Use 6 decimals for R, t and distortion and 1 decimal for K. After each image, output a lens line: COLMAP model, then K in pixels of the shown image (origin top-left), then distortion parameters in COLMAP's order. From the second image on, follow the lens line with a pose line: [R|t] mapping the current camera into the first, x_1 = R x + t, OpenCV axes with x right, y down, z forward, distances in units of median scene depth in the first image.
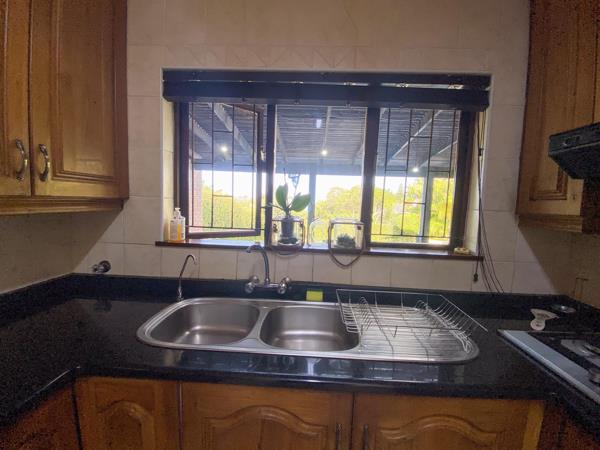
lens RADIAL K [[247.7, 0, 300.8], [0, 247.7, 222.5], [0, 0, 1]] dist [0.004533, -0.000537]
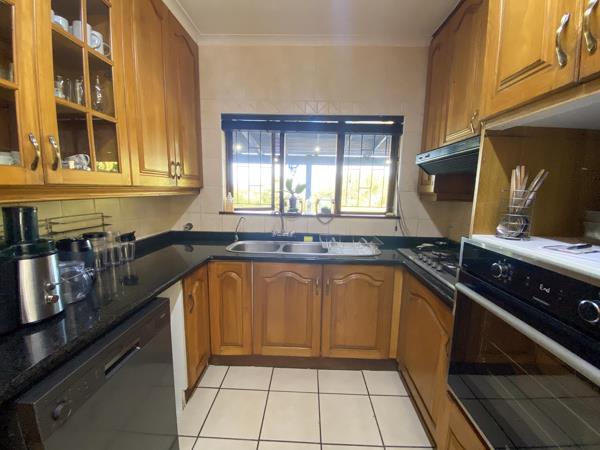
lens RADIAL K [[247.7, 0, 299.1], [0, 247.7, 224.6], [0, 0, 1]] dist [0.004533, -0.000537]
pose [[0.999900, -0.014125, 0.000838, -0.012430], [0.014044, 0.997922, 0.062888, 0.066734], [-0.001724, -0.062870, 0.998020, -0.791289]]
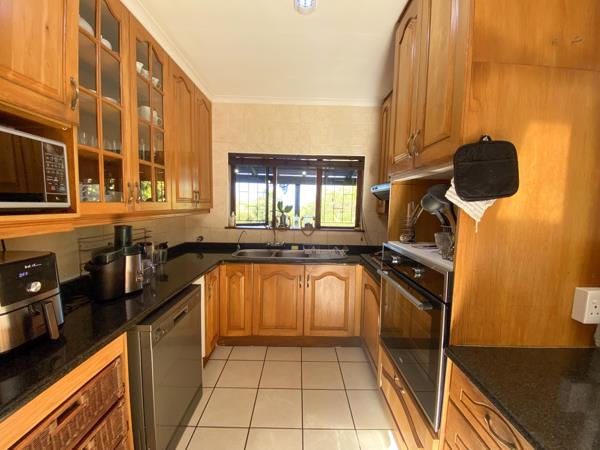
lens RADIAL K [[247.7, 0, 301.8], [0, 247.7, 223.1], [0, 0, 1]] dist [0.004533, -0.000537]
pose [[0.998799, -0.015954, 0.046318, 0.015254], [0.015763, 0.999866, 0.004487, 0.045154], [-0.046383, -0.003751, 0.998917, -1.317359]]
